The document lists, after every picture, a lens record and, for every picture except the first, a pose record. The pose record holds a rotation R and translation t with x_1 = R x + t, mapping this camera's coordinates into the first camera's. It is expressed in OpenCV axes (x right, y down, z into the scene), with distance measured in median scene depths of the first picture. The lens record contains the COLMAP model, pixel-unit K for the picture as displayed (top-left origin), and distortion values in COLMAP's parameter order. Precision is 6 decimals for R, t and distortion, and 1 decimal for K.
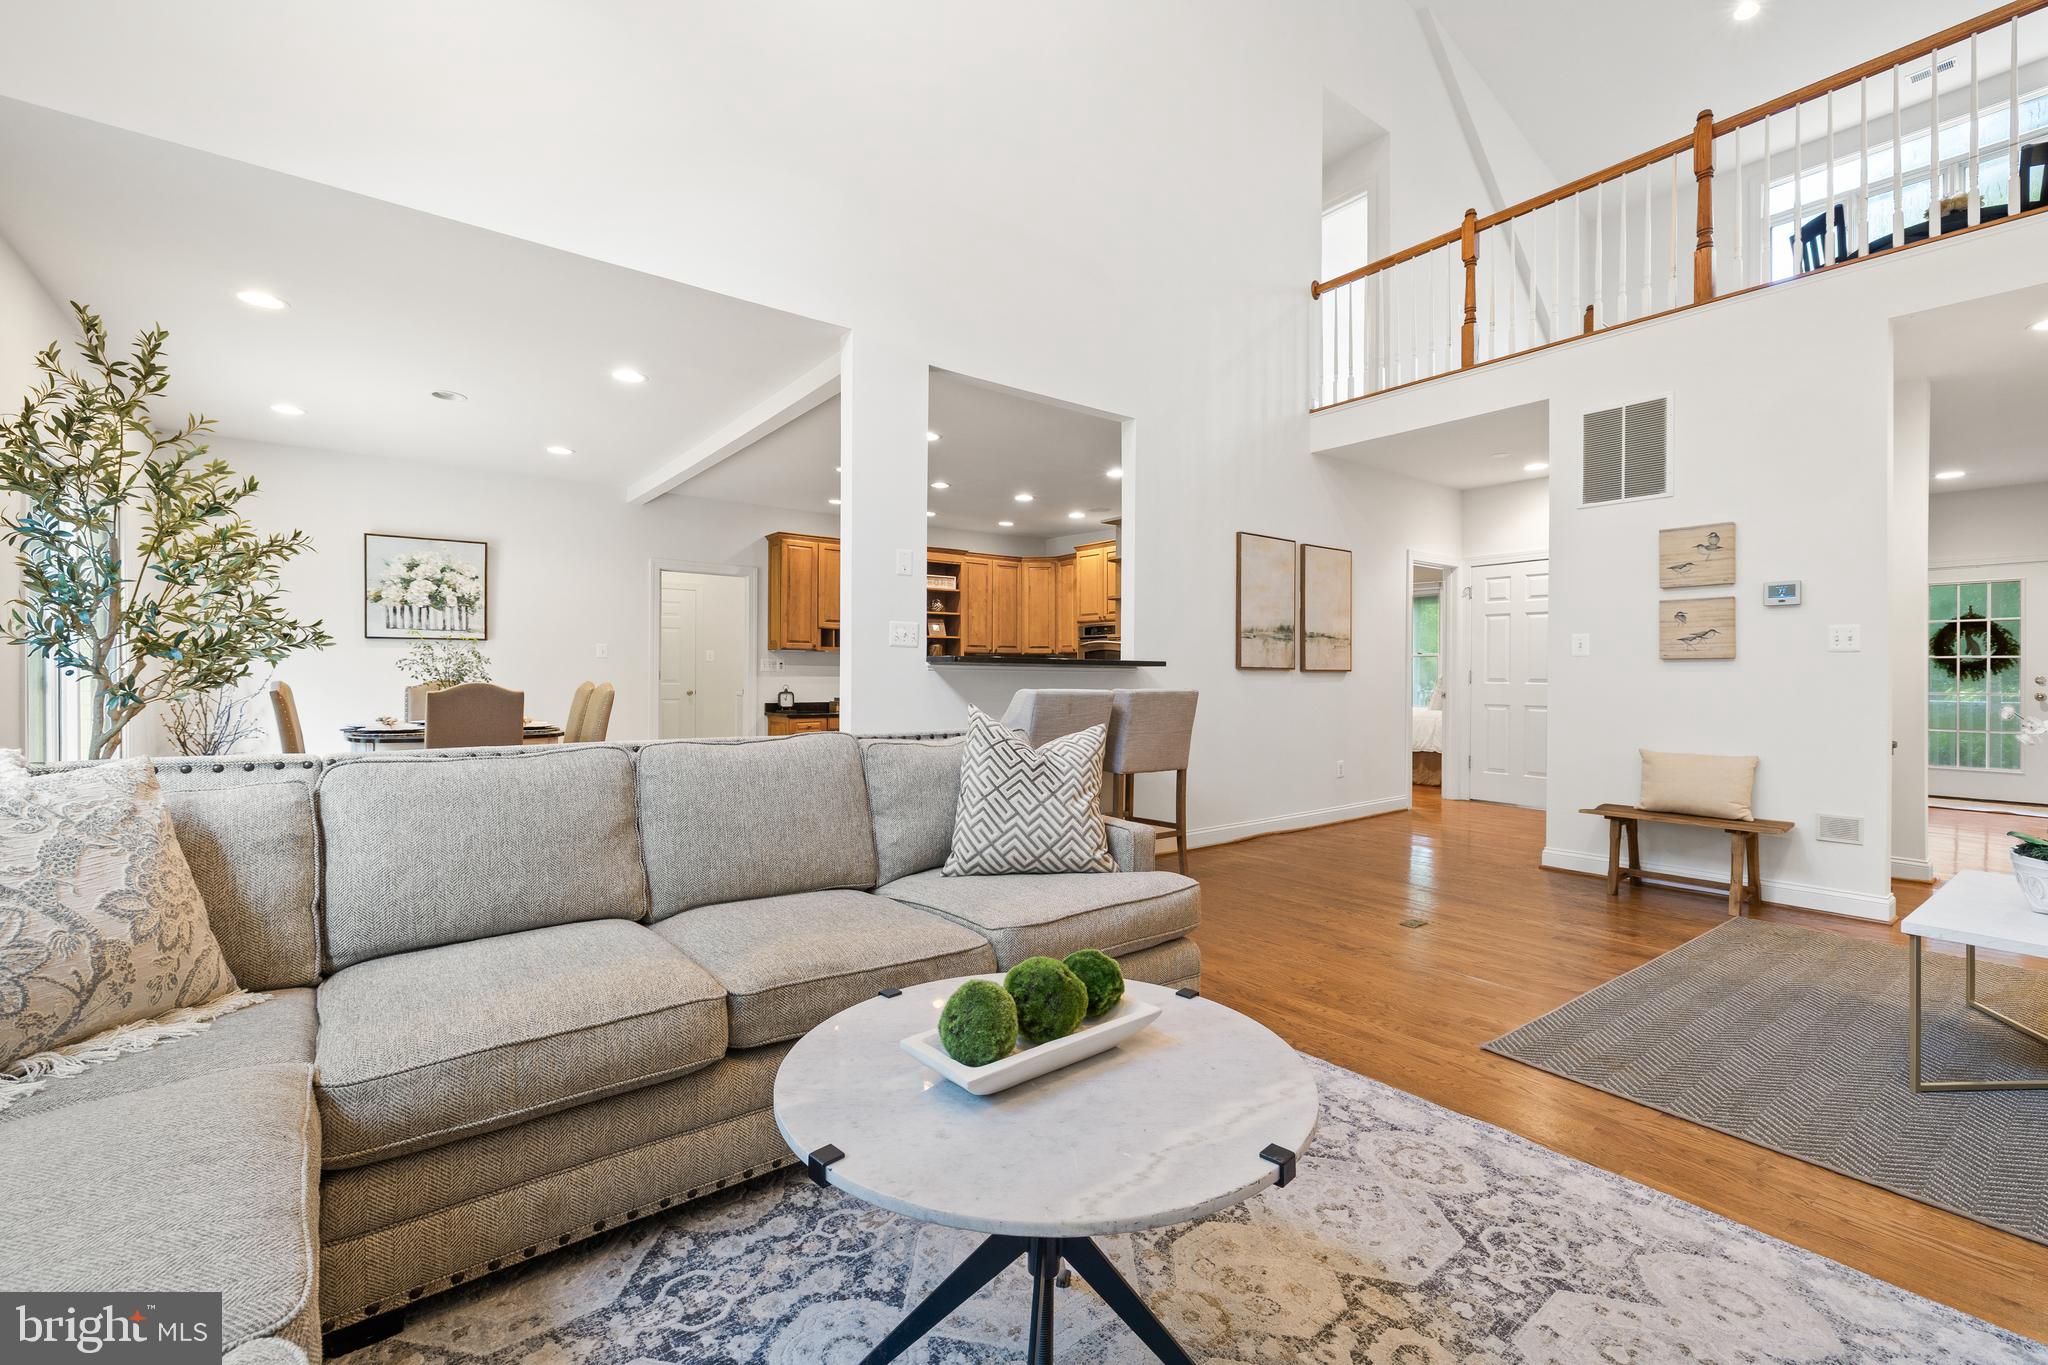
lens RADIAL K [[863.6, 0, 1019.2], [0, 863.6, 676.2], [0, 0, 1]] dist [-0.000506, 0.001485]
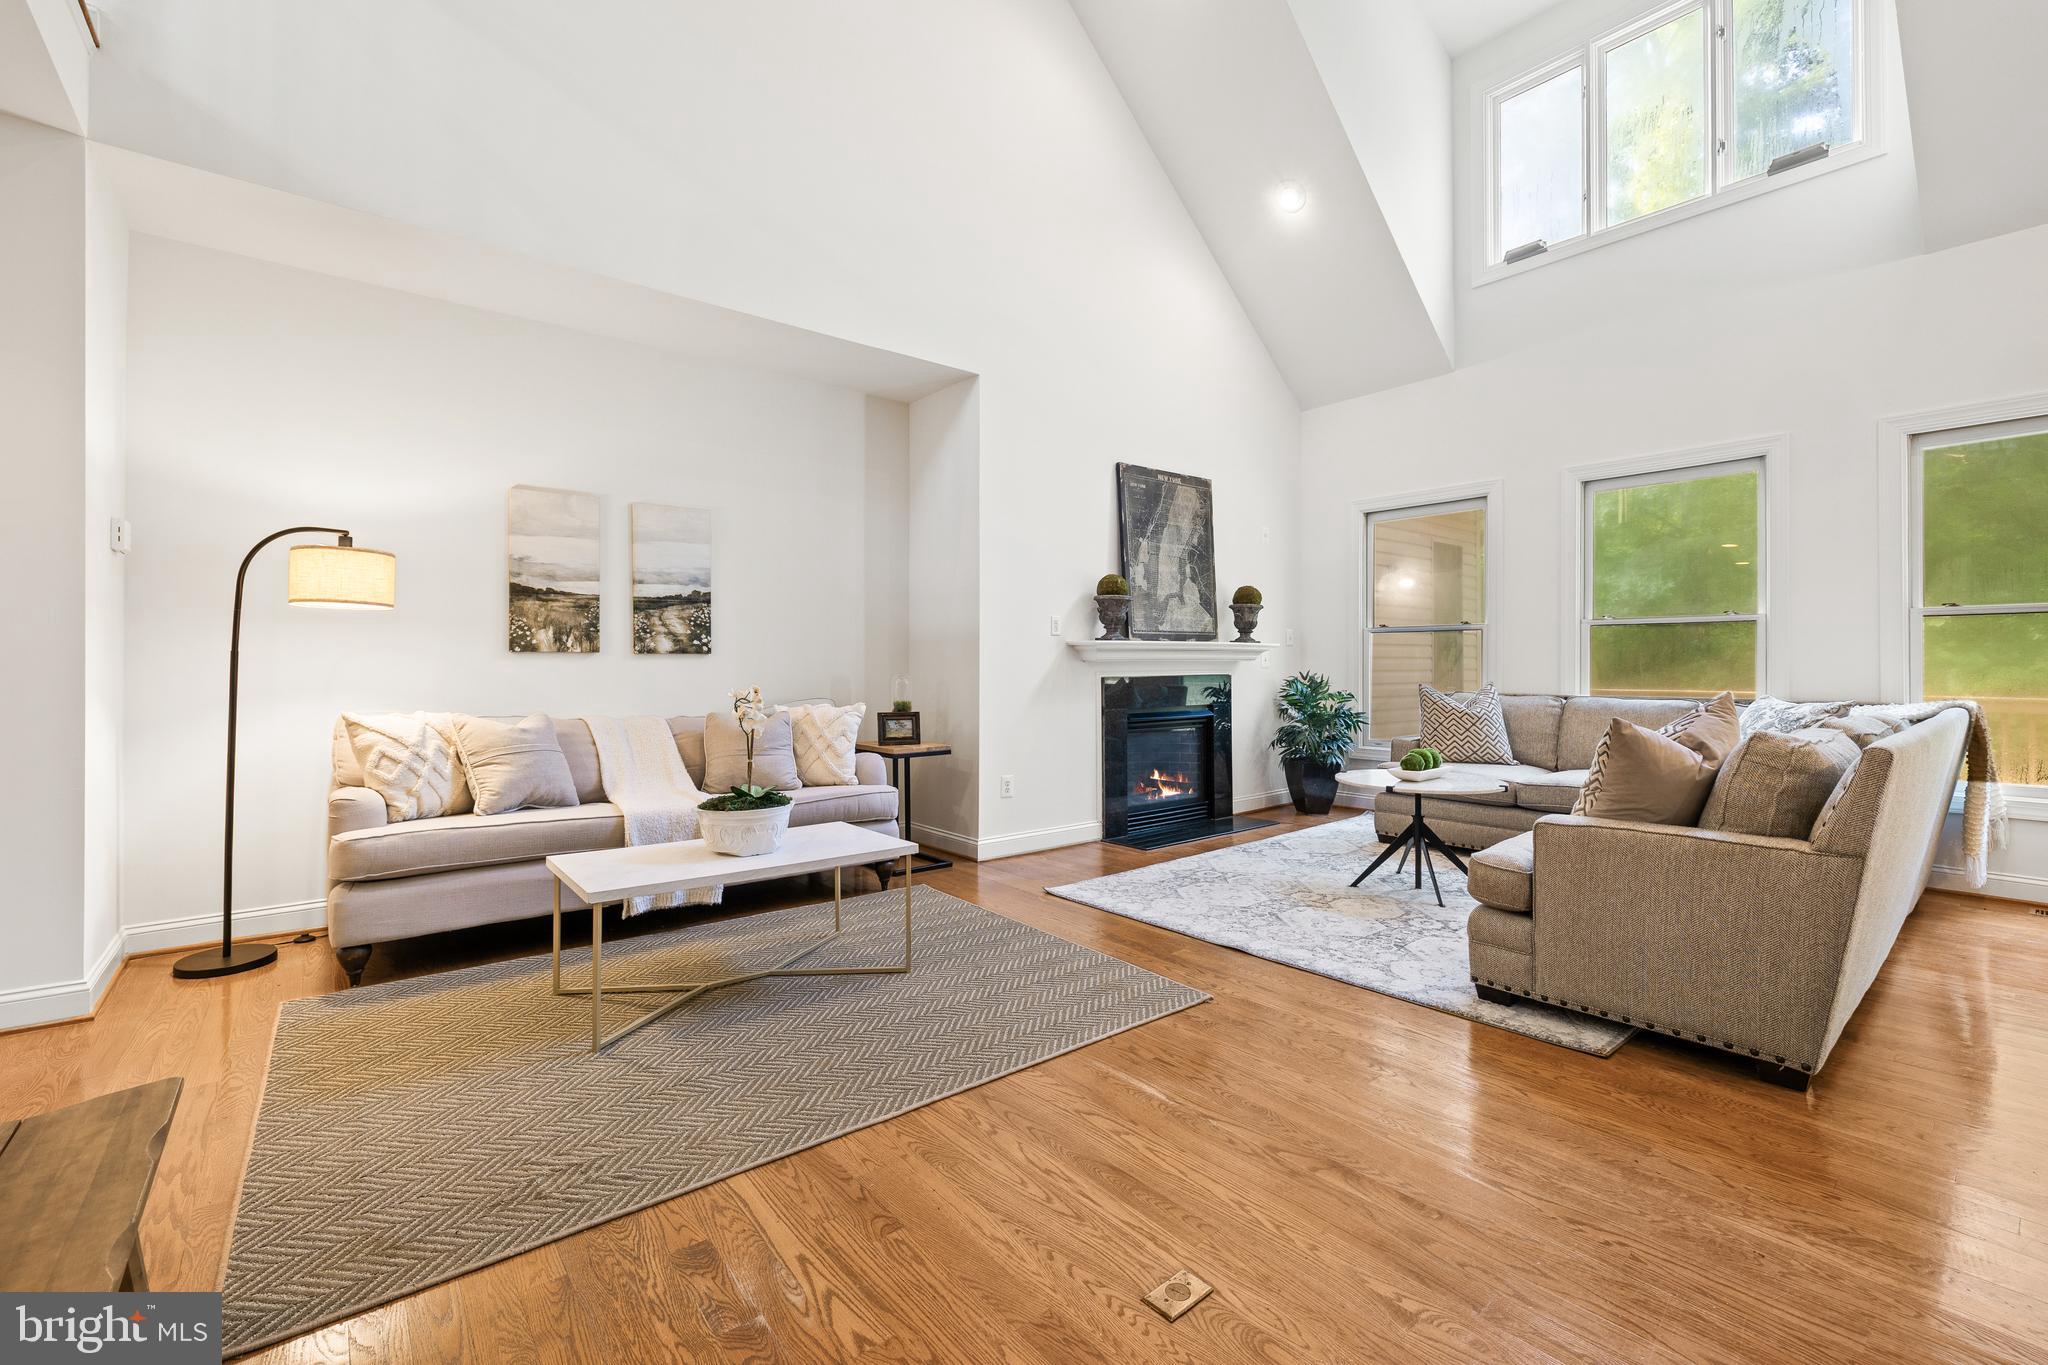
lens RADIAL K [[863.6, 0, 1022.3], [0, 863.6, 664.4], [0, 0, 1]] dist [-0.000506, 0.001485]
pose [[-0.999404, -0.004288, -0.034244, 0.454730], [-0.004301, 0.999991, 0.000329, 0.004331], [0.034243, 0.000476, -0.999413, 1.163297]]
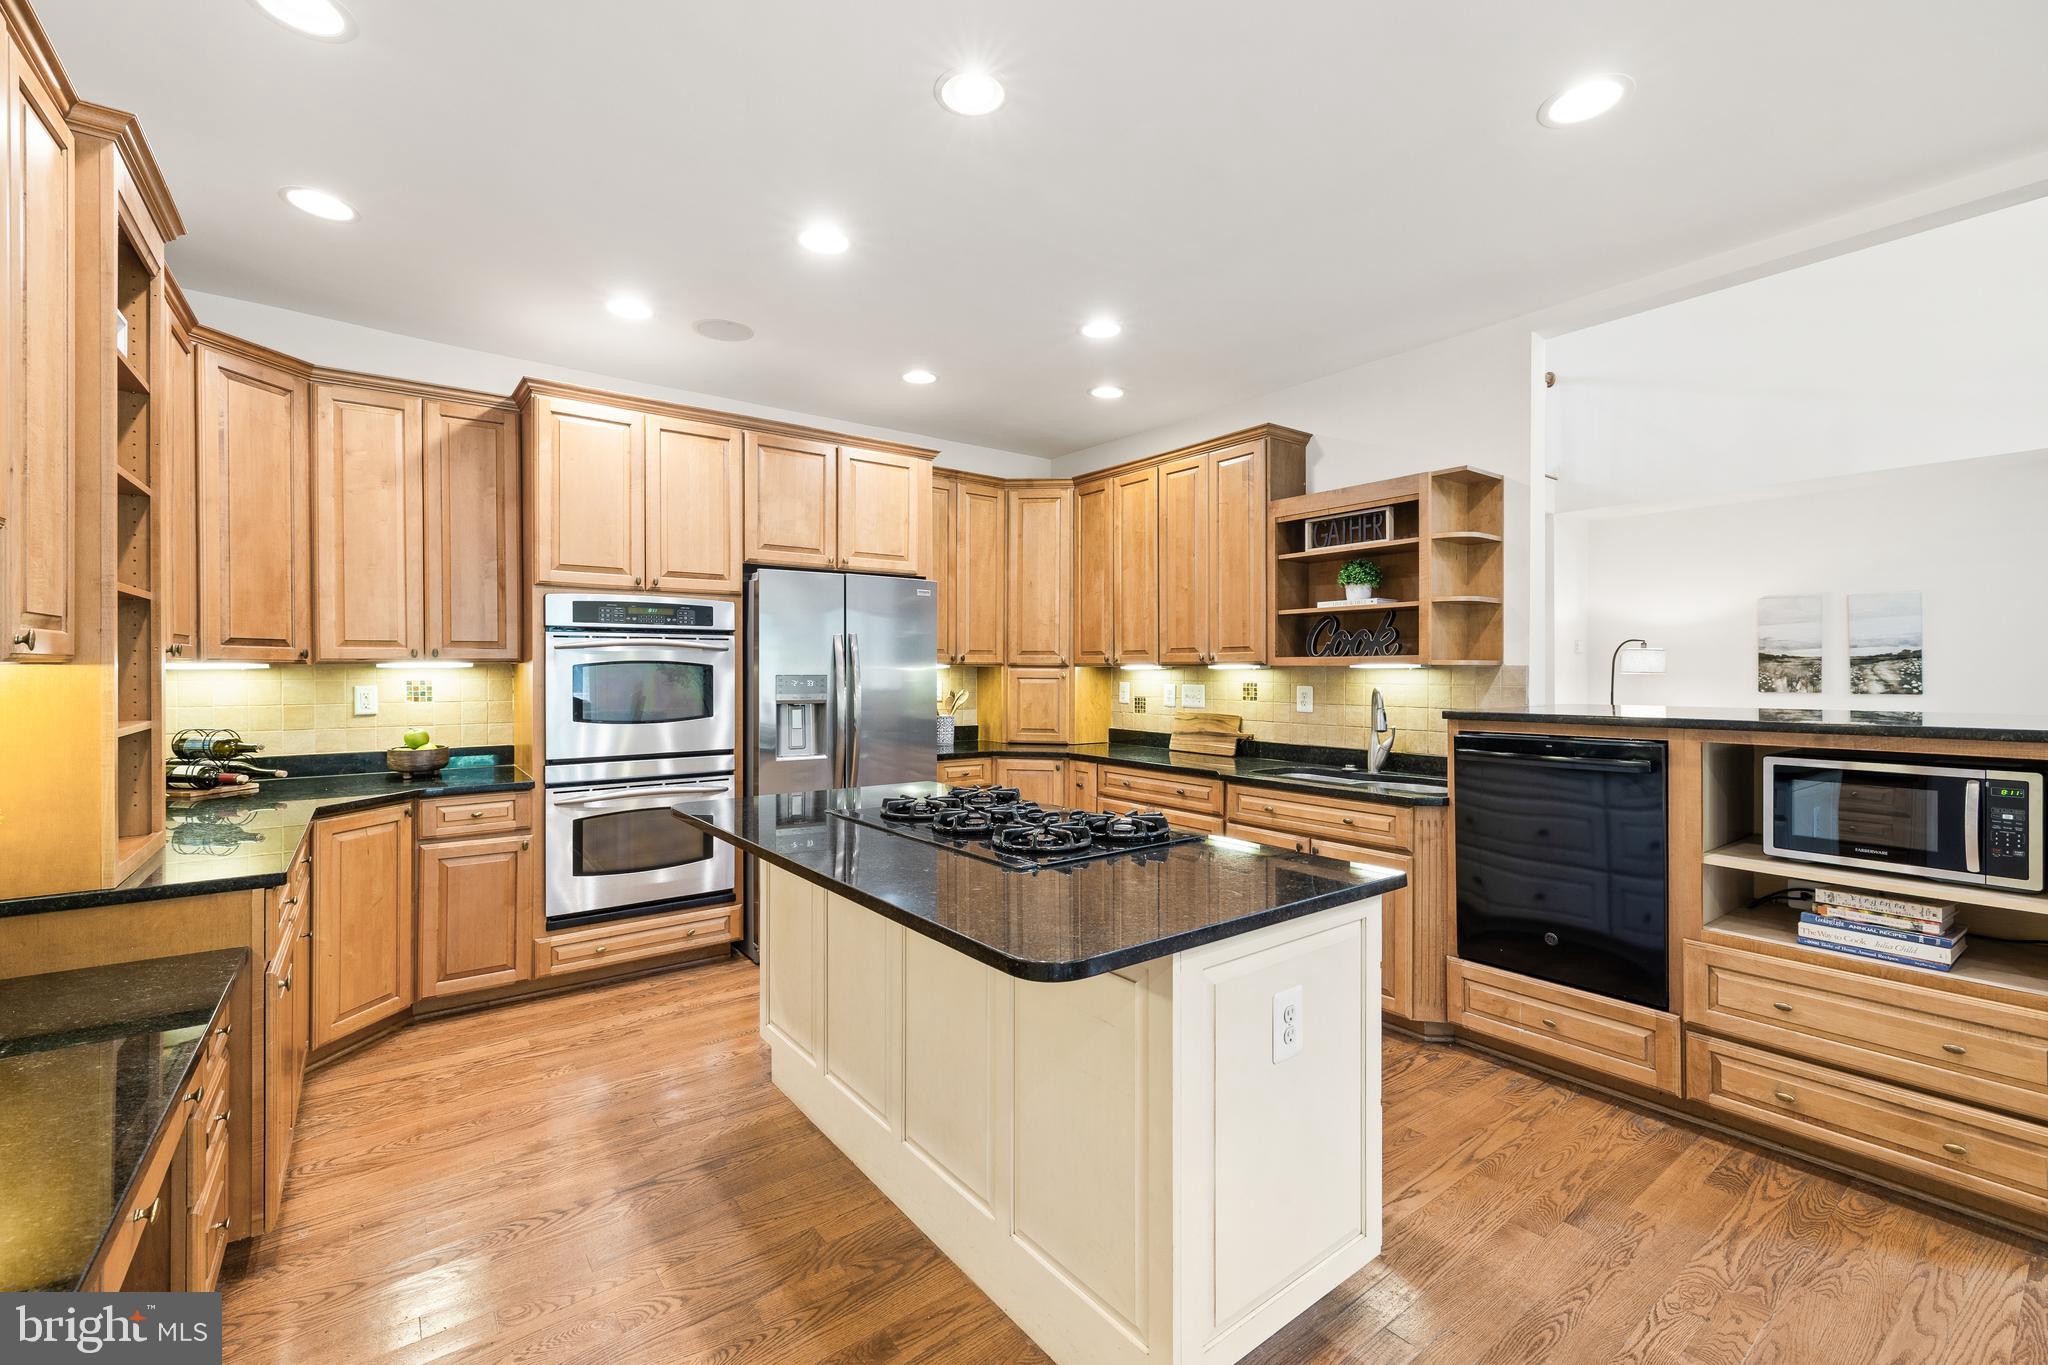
lens RADIAL K [[863.6, 0, 1024.2], [0, 863.6, 671.3], [0, 0, 1]] dist [-0.000506, 0.001485]
pose [[-0.002484, -0.004969, 0.999985, -0.572444], [0.003934, 0.999980, 0.004979, -0.054229], [-0.999989, 0.003946, -0.002464, 1.579530]]
